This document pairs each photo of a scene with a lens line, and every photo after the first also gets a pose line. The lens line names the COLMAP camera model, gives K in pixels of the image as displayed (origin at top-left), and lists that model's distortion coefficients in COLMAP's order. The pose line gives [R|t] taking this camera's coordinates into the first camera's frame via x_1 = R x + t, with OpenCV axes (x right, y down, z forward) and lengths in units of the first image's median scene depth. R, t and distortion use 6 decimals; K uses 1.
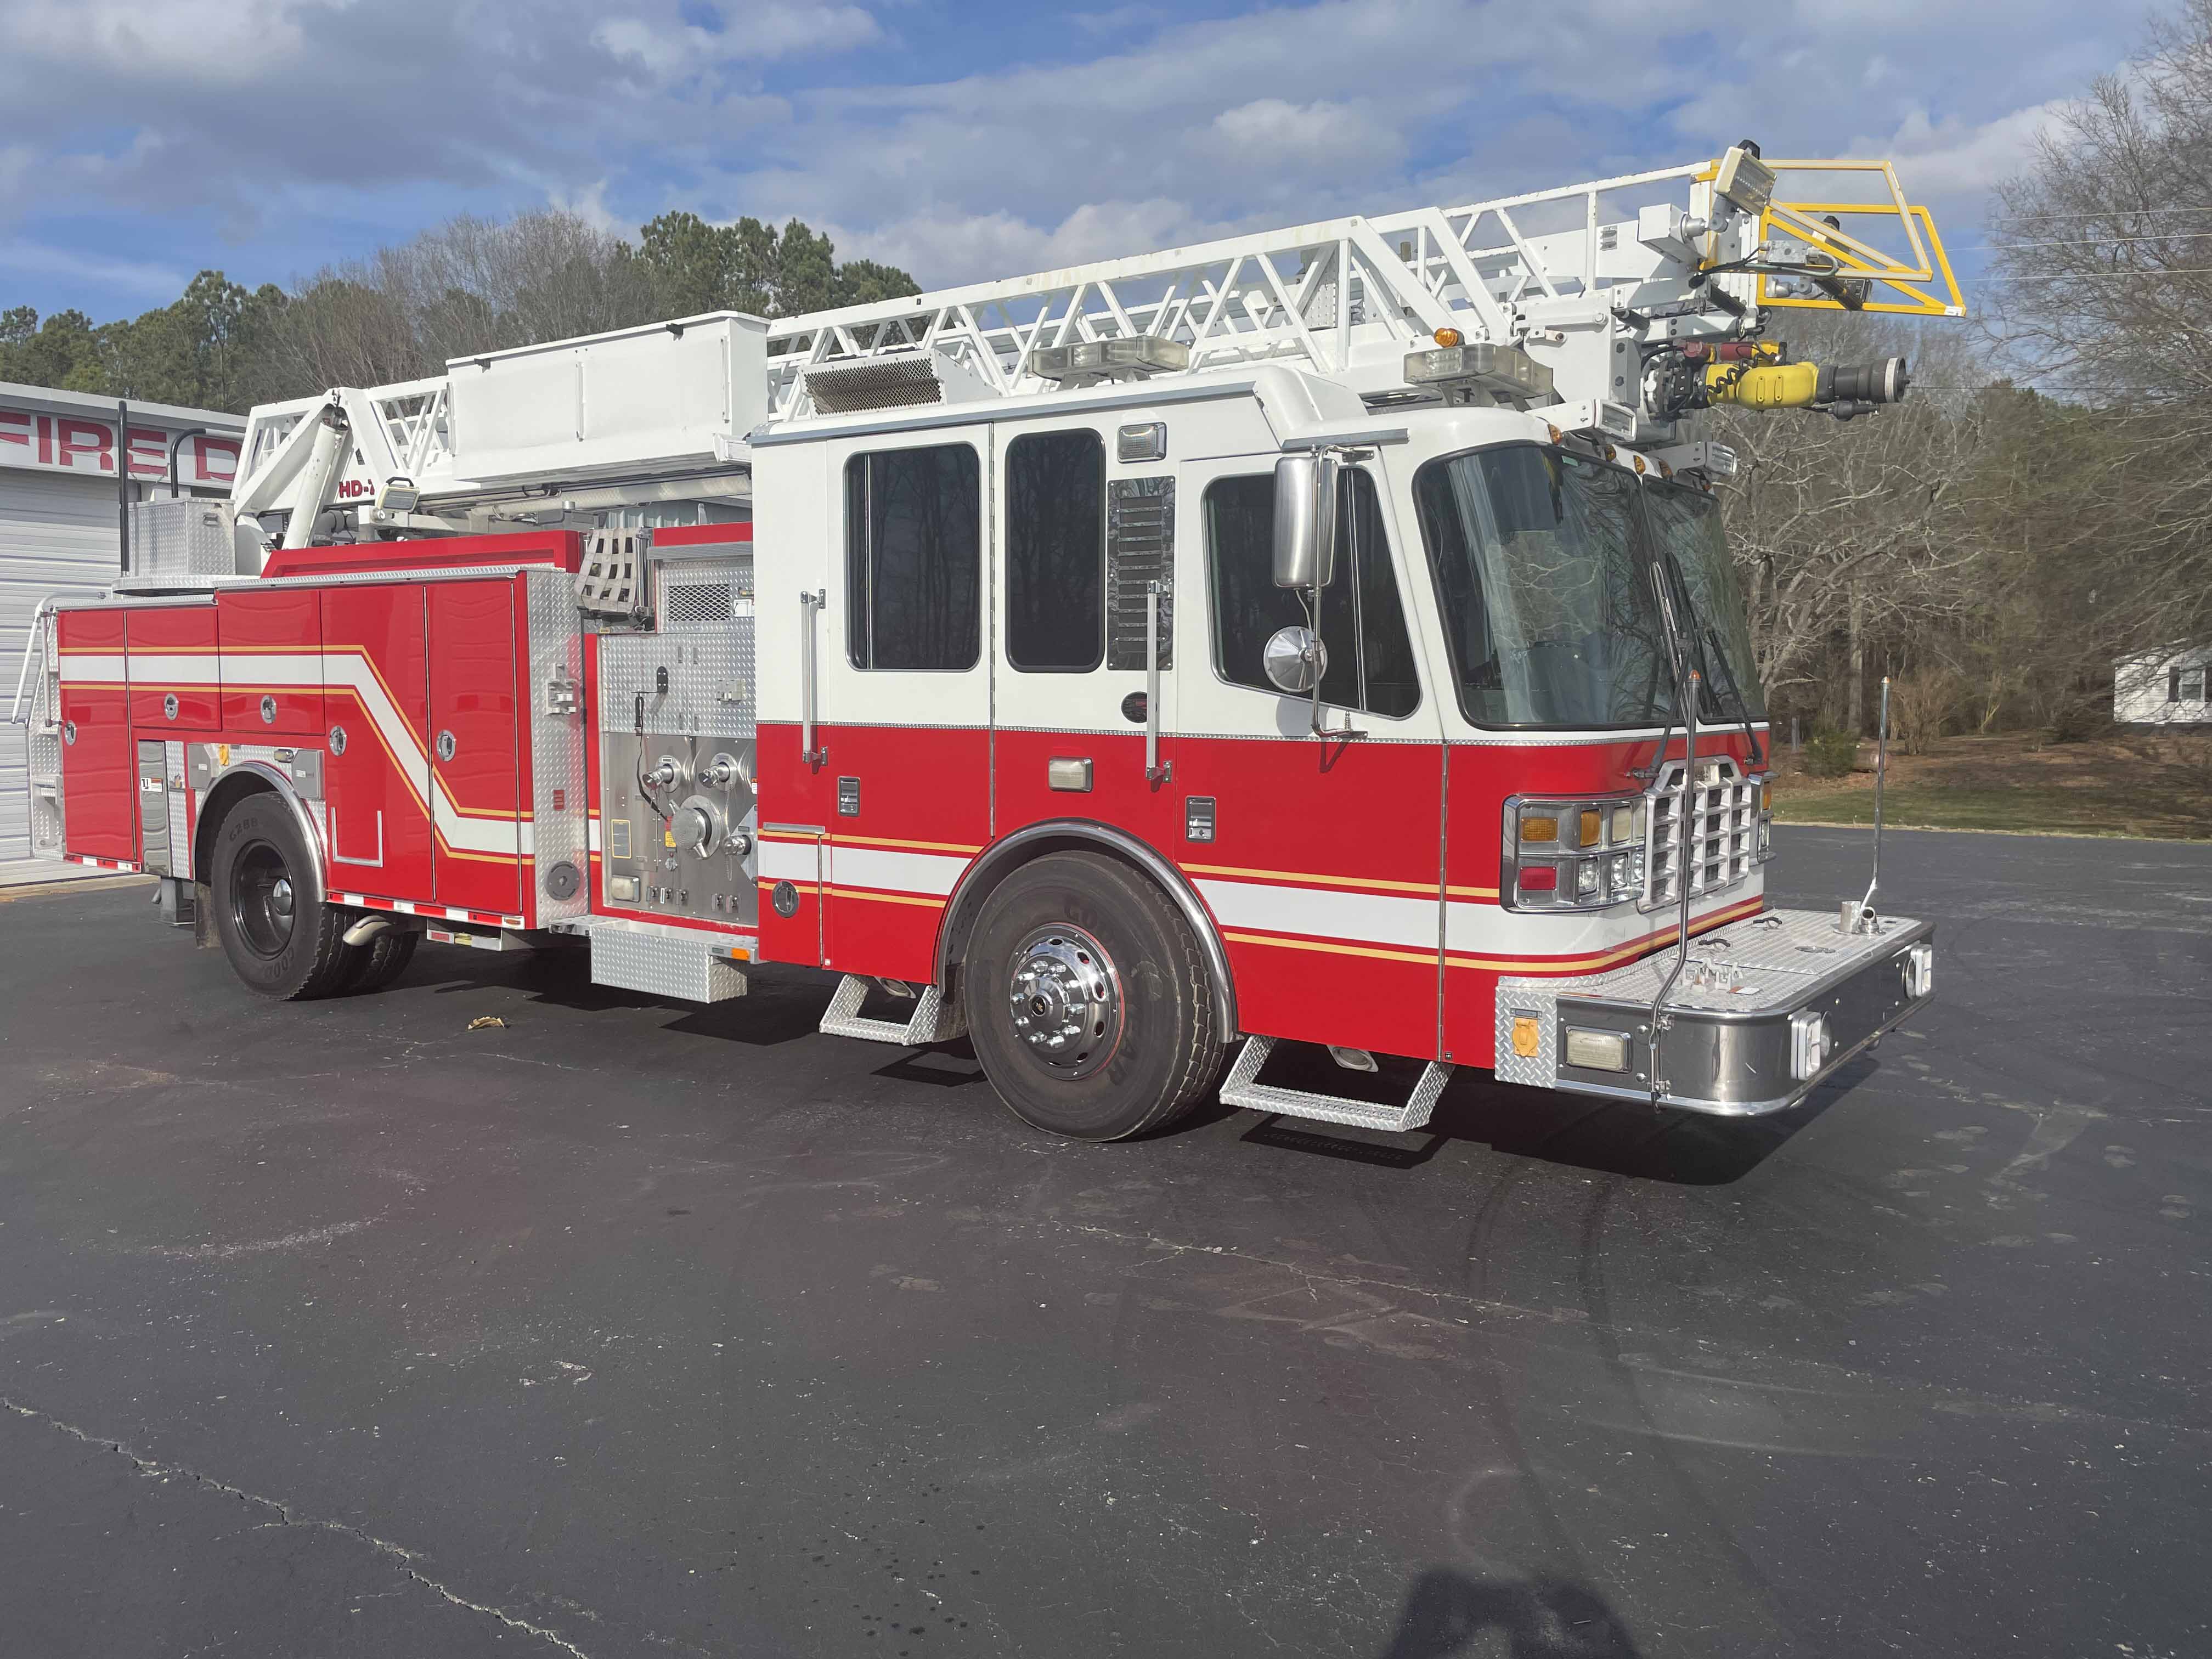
lens RADIAL K [[1658.2, 0, 1106.0], [0, 1658.2, 829.5], [0, 0, 1]] dist [0.107530, -0.156166]
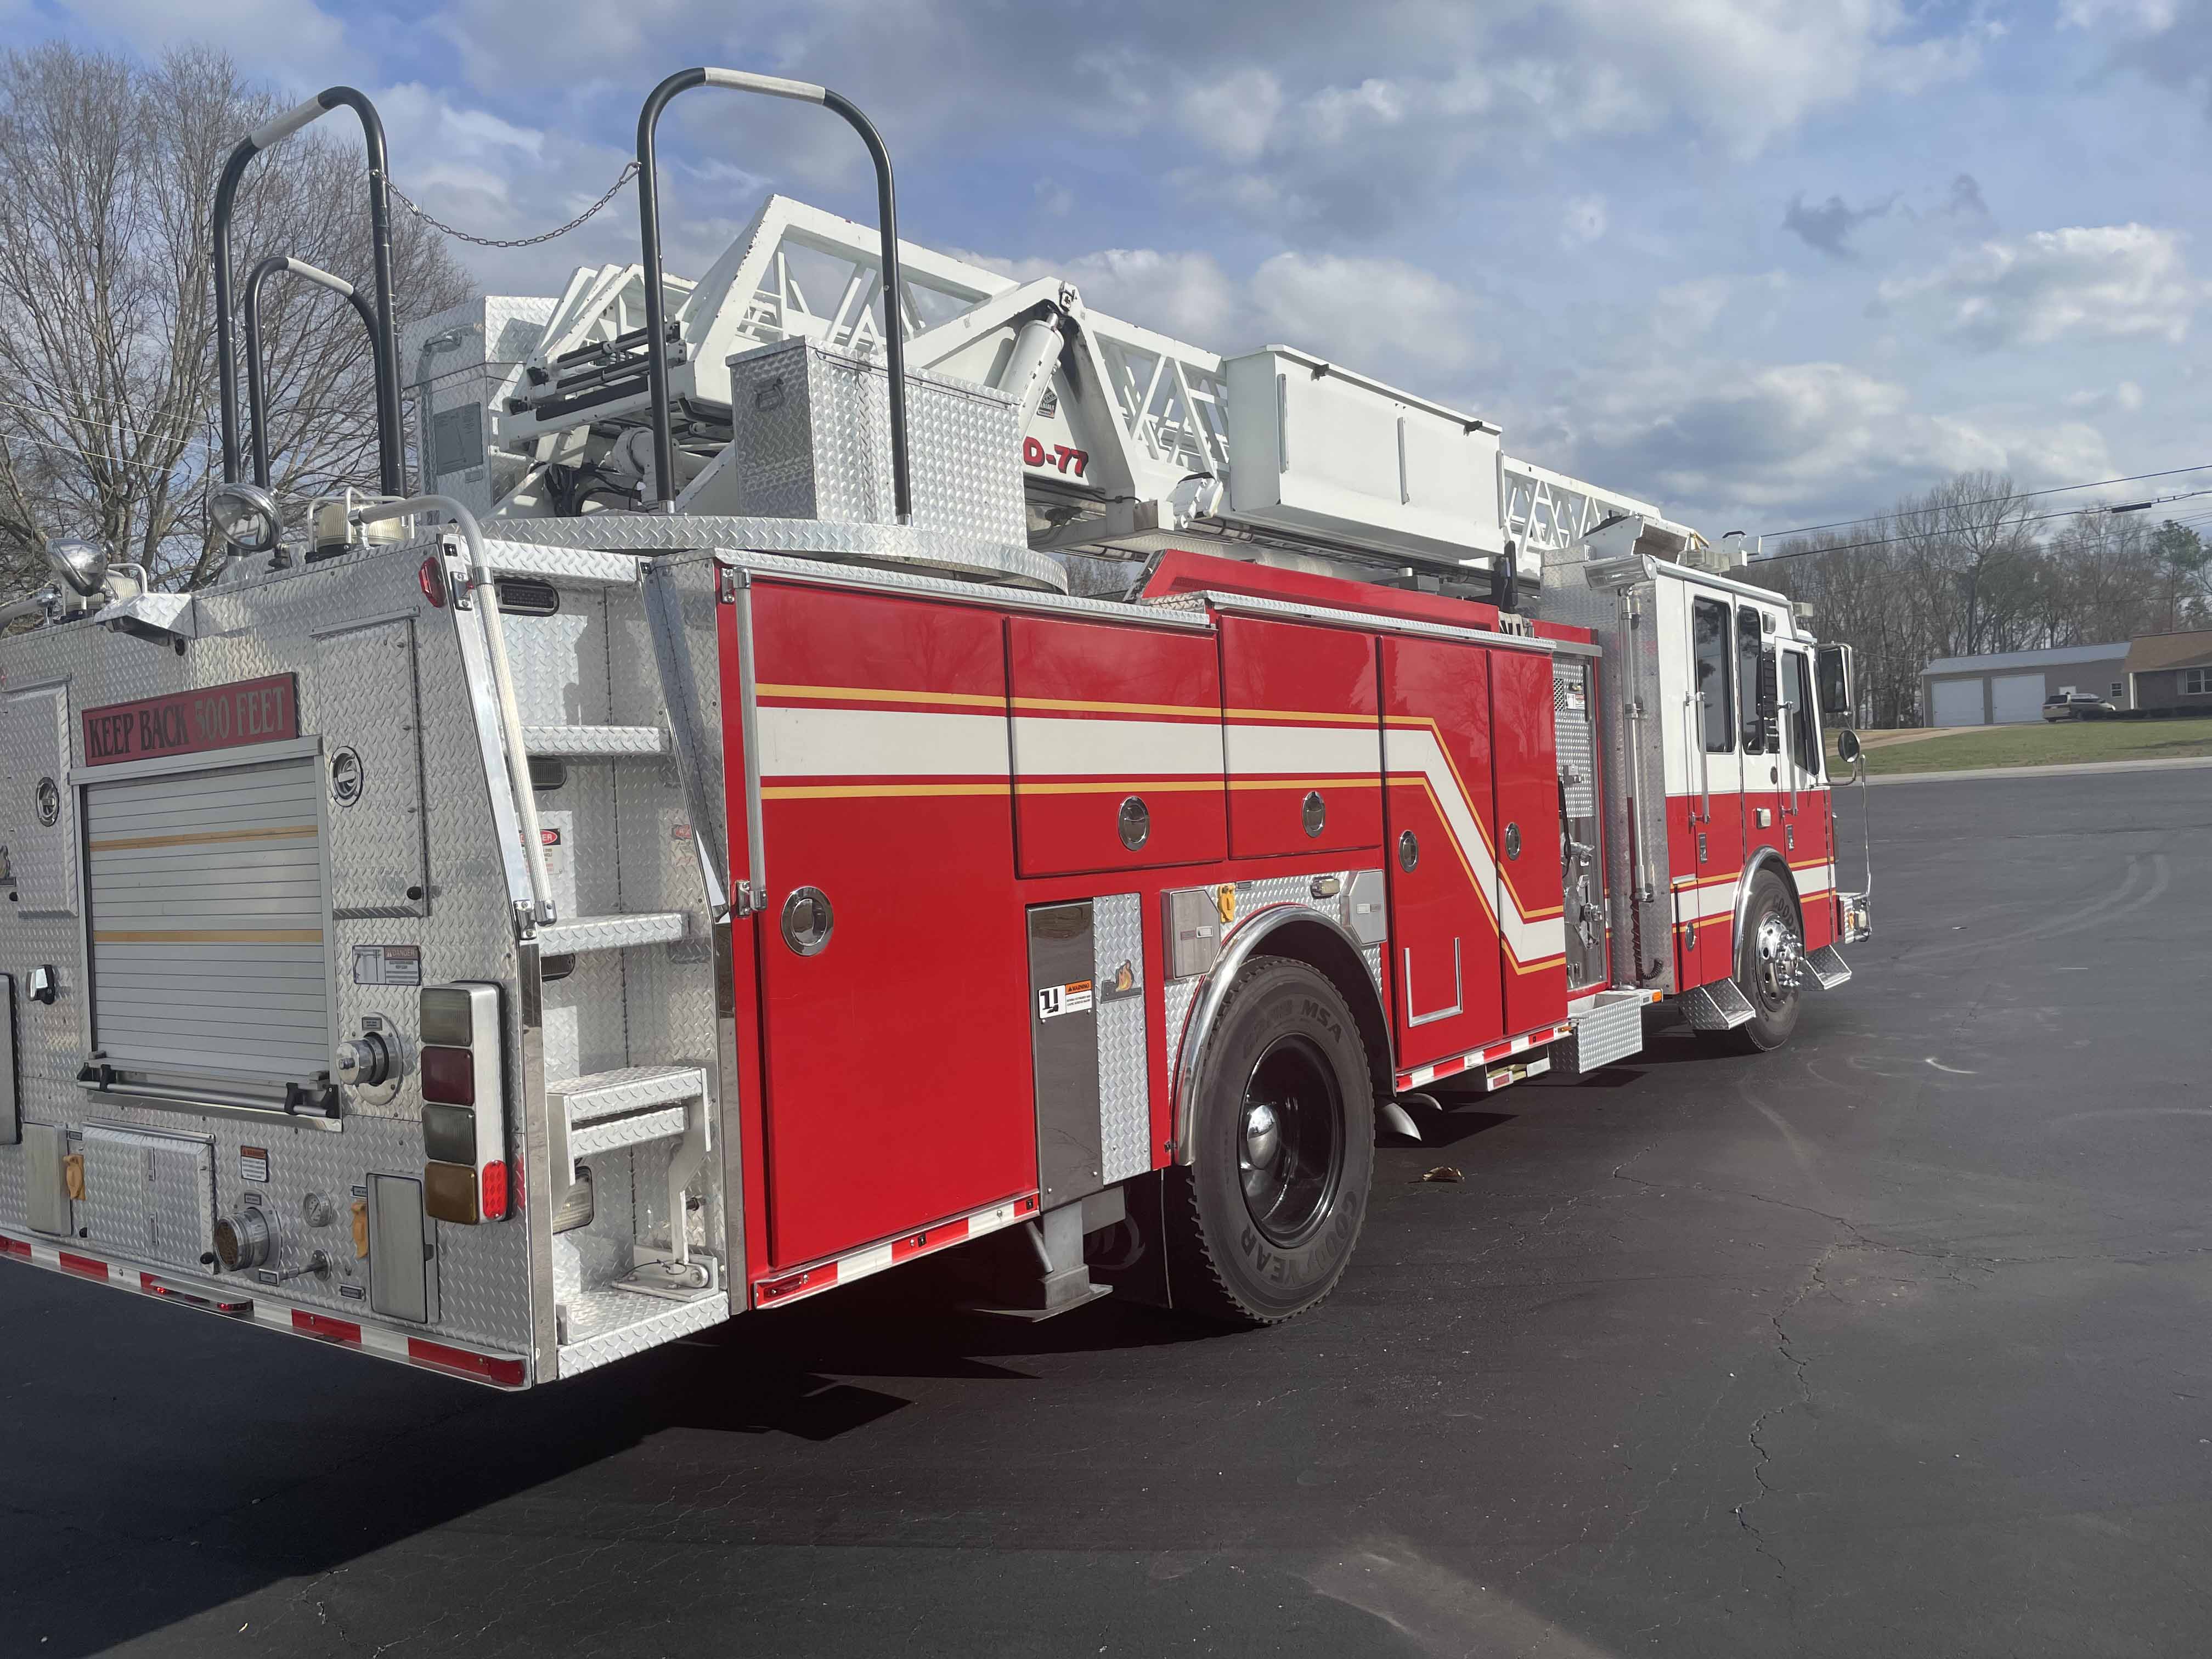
lens RADIAL K [[1693.6, 0, 1135.1], [0, 1693.6, 826.3], [0, 0, 1]] dist [0.052295, -0.002333]
pose [[0.009020, -0.006111, 0.999941, -1.318621], [0.140381, 0.990086, 0.004785, -0.093256], [-0.990056, 0.140329, 0.009788, 1.250933]]
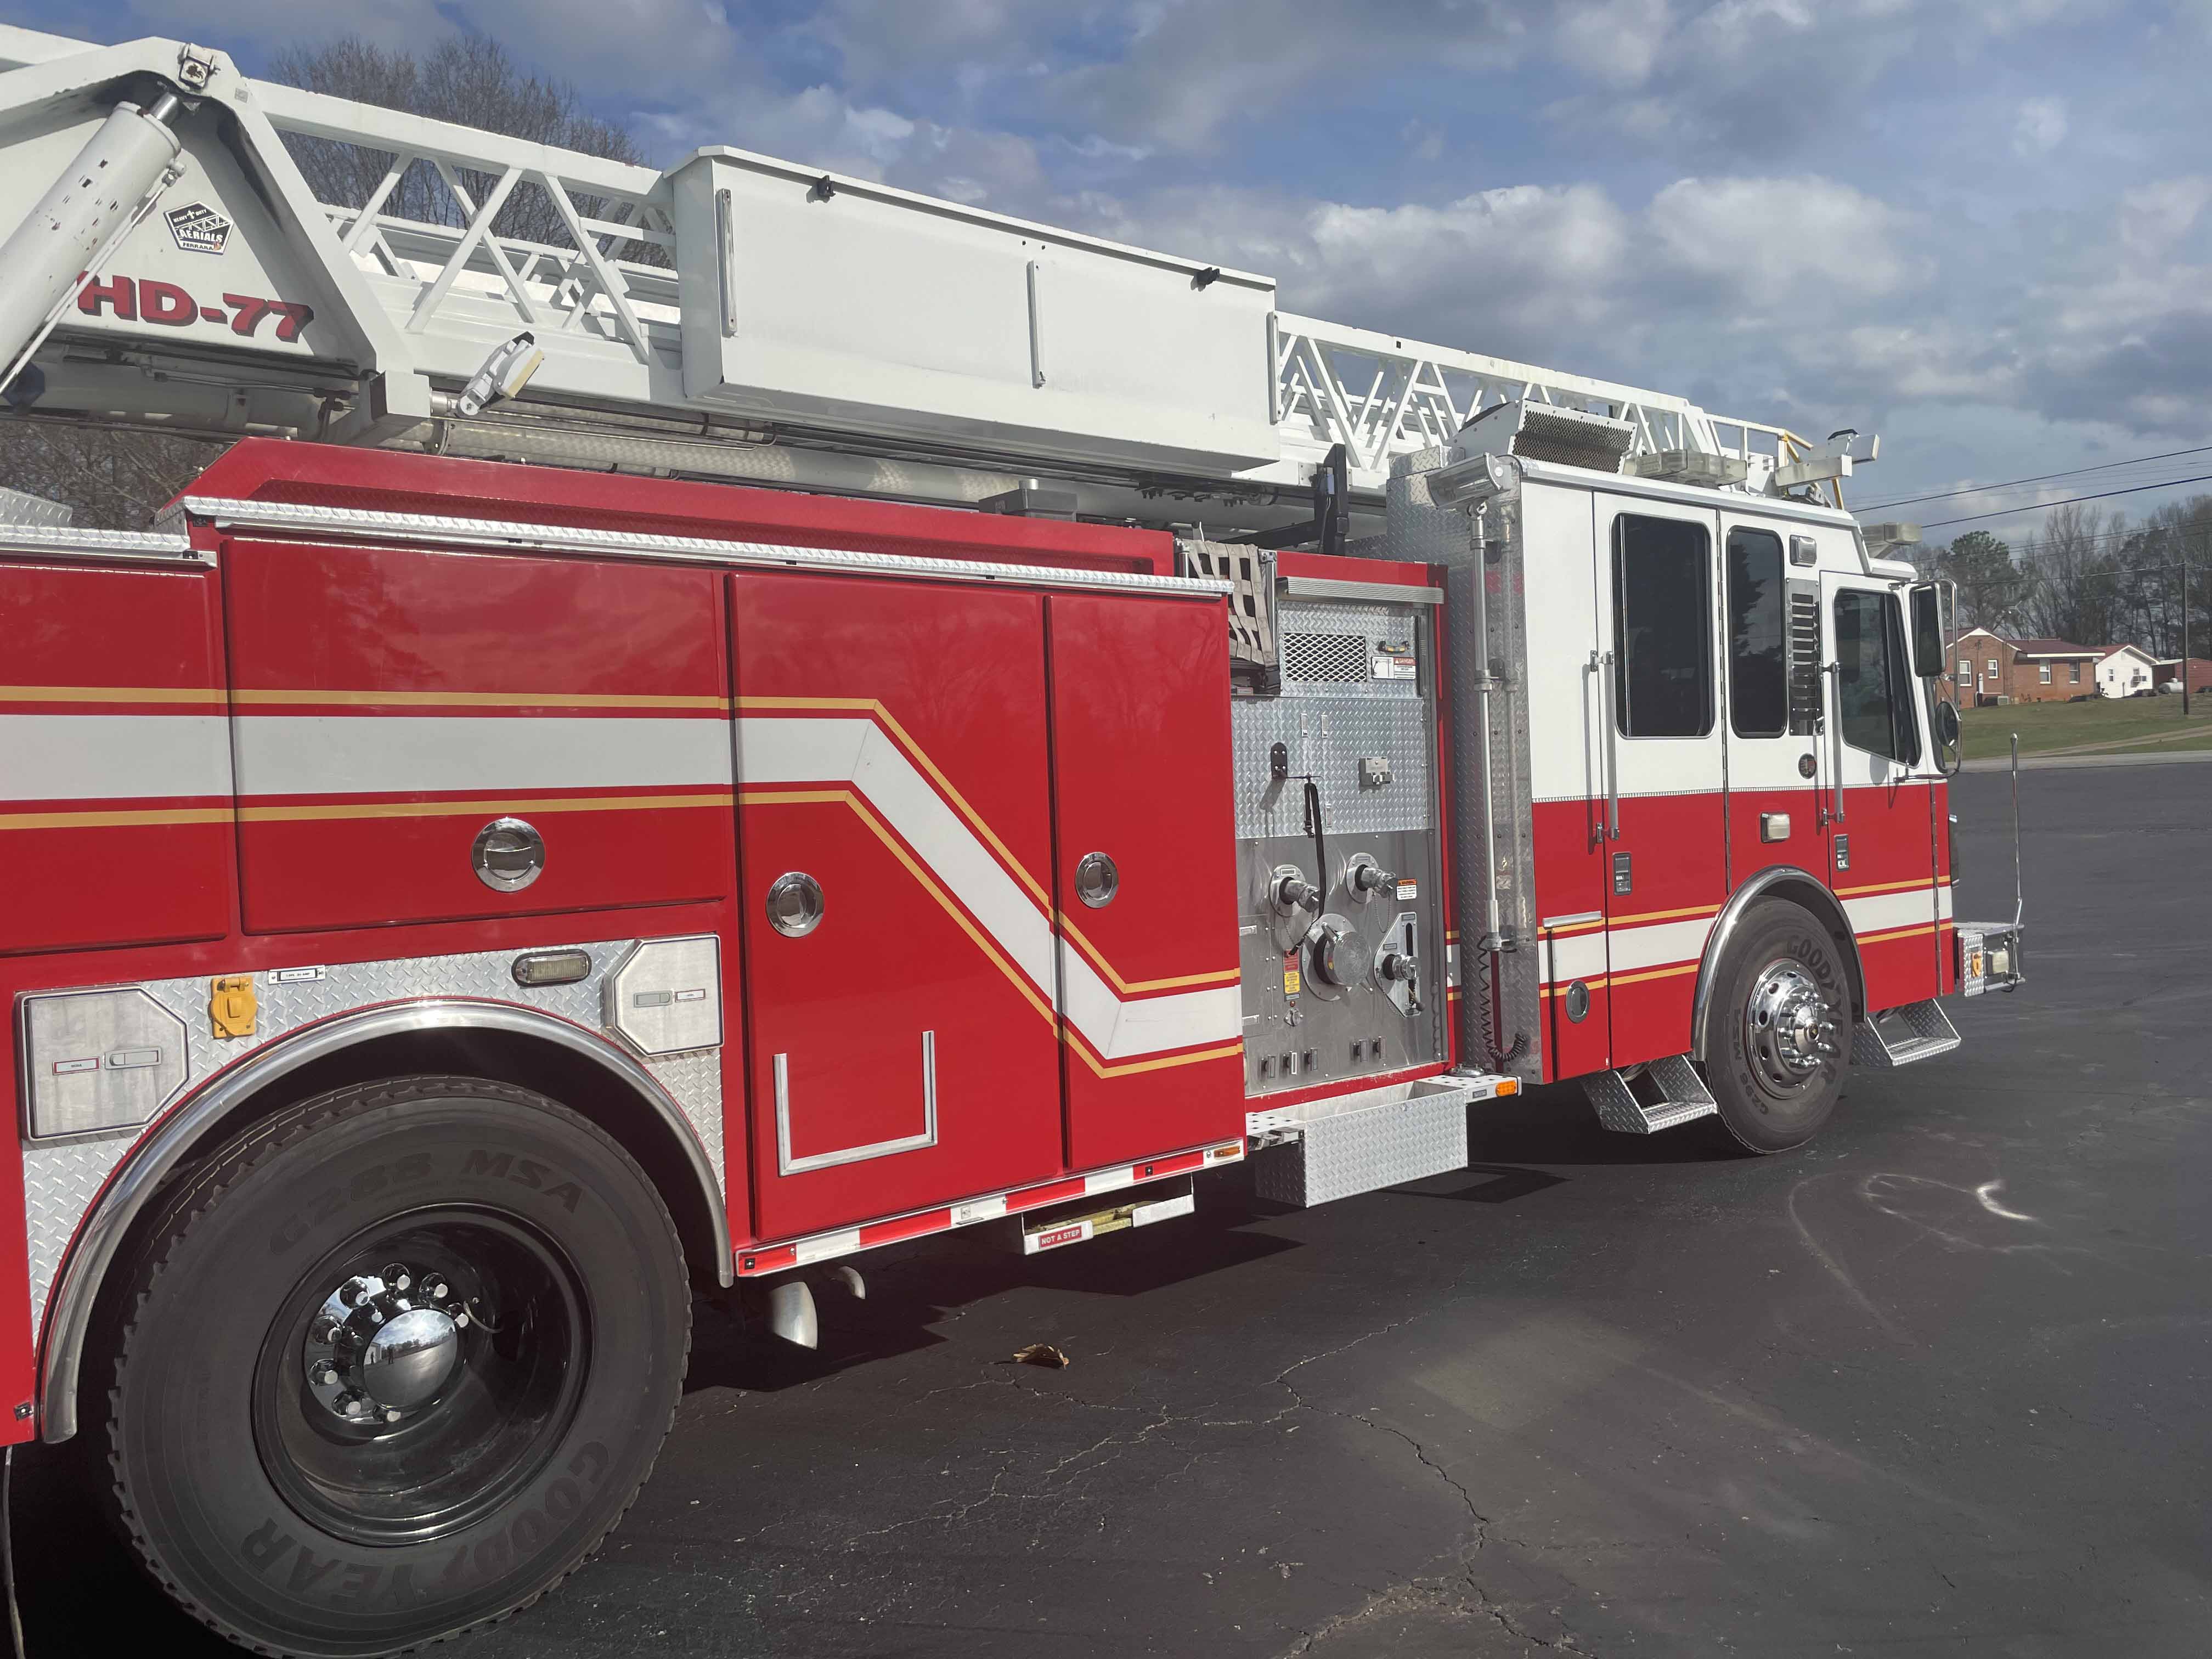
lens RADIAL K [[1658.2, 0, 1106.0], [0, 1658.2, 829.5], [0, 0, 1]] dist [0.107530, -0.156166]
pose [[0.251138, -0.031303, 0.967445, -0.989011], [0.126374, 0.991982, -0.000708, -0.070045], [-0.959666, 0.122437, 0.253080, 0.908147]]
